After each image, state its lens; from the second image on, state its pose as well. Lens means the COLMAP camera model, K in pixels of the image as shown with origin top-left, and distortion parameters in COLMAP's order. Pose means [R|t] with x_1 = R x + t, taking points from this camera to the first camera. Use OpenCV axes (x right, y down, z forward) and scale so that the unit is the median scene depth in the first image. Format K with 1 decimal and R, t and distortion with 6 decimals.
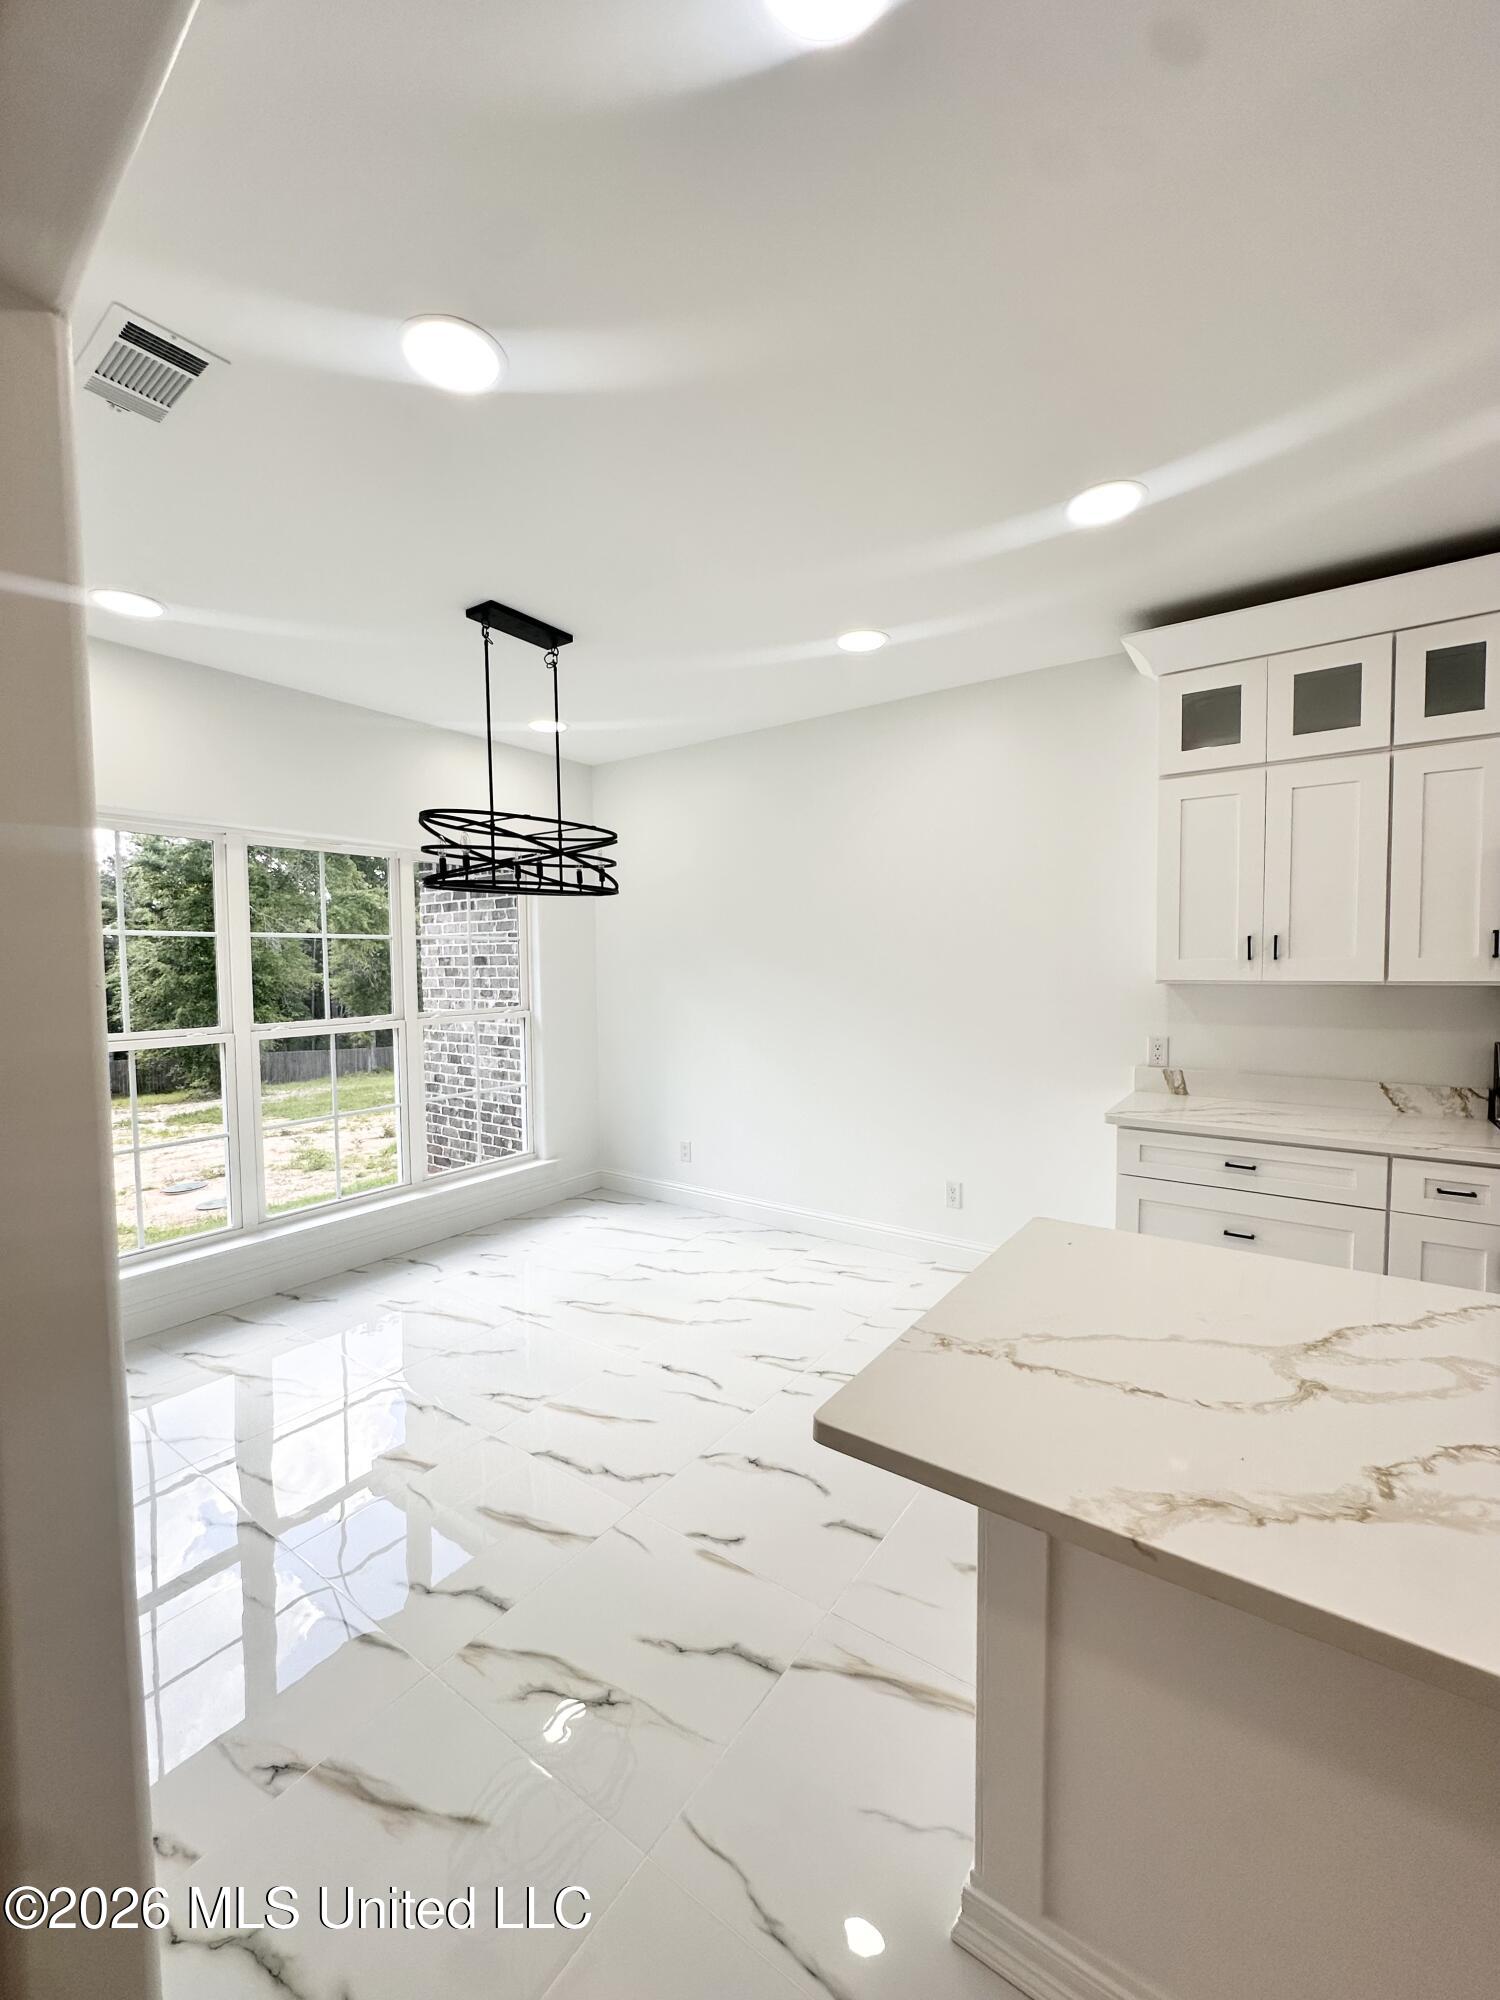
lens RADIAL K [[798.5, 0, 750.0], [0, 798.5, 1000.0], [0, 0, 1]] dist [0.001397, 0.000319]
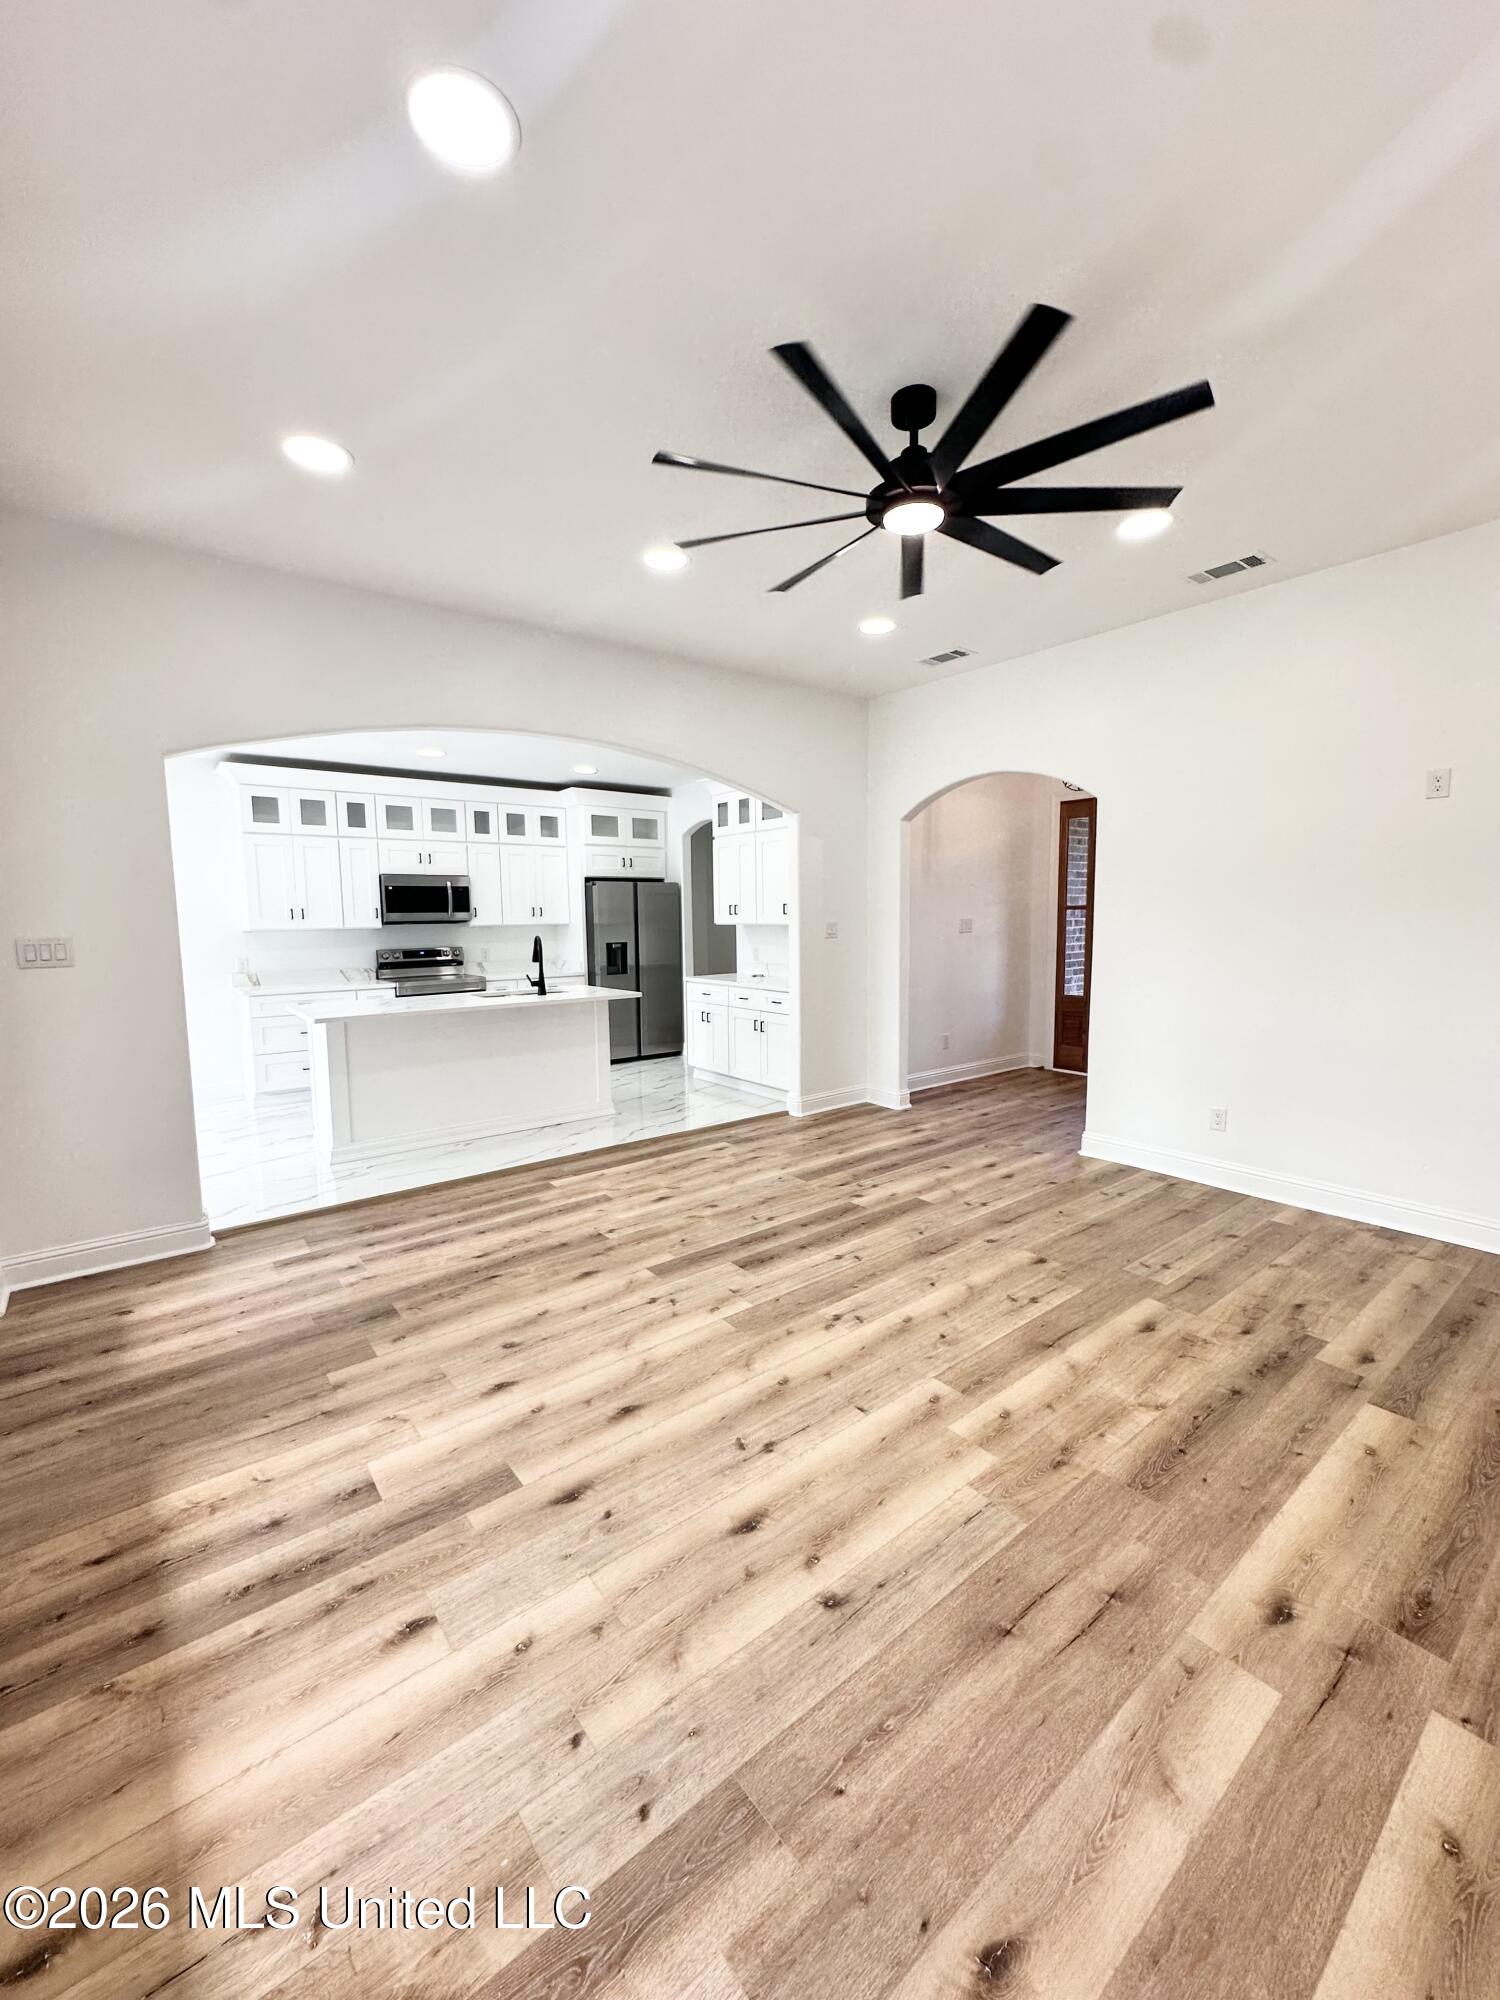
lens RADIAL K [[798.5, 0, 750.0], [0, 798.5, 1000.0], [0, 0, 1]] dist [0.001397, 0.000319]
pose [[0.287912, -0.095212, 0.952912, -1.313304], [0.053853, 0.995081, 0.083154, 0.065694], [-0.956141, 0.027376, 0.291623, -1.001829]]
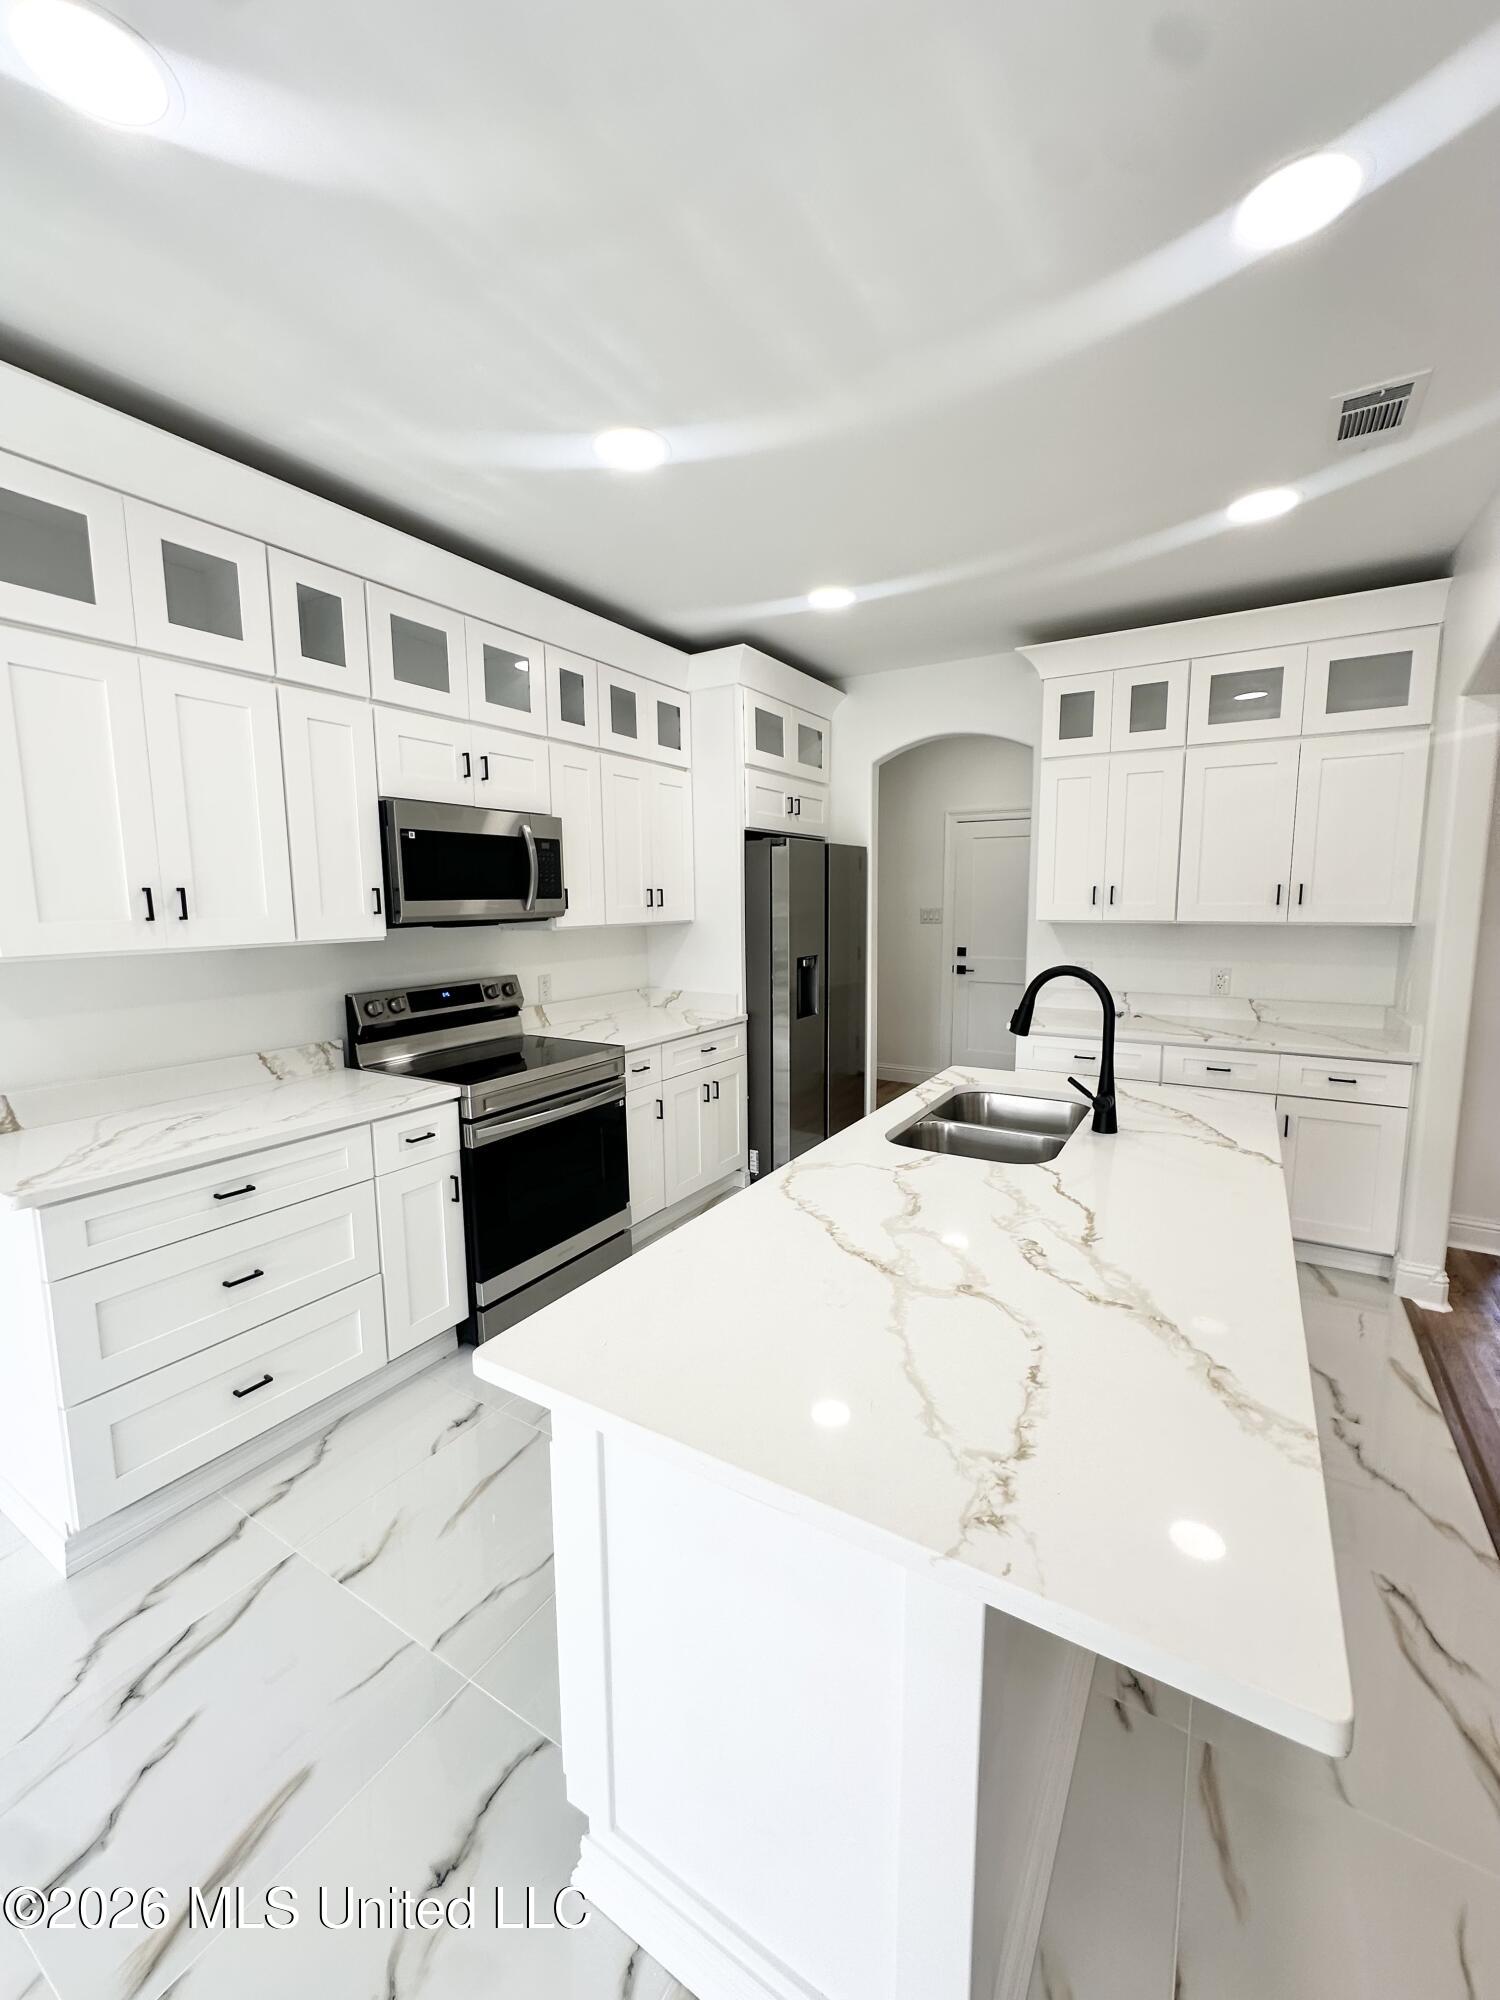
lens RADIAL K [[798.5, 0, 750.0], [0, 798.5, 1000.0], [0, 0, 1]] dist [0.001397, 0.000319]
pose [[-0.069015, -0.119947, 0.990378, -0.158157], [0.055174, 0.990767, 0.123839, -0.042404], [-0.996089, 0.063190, -0.061760, 0.548402]]
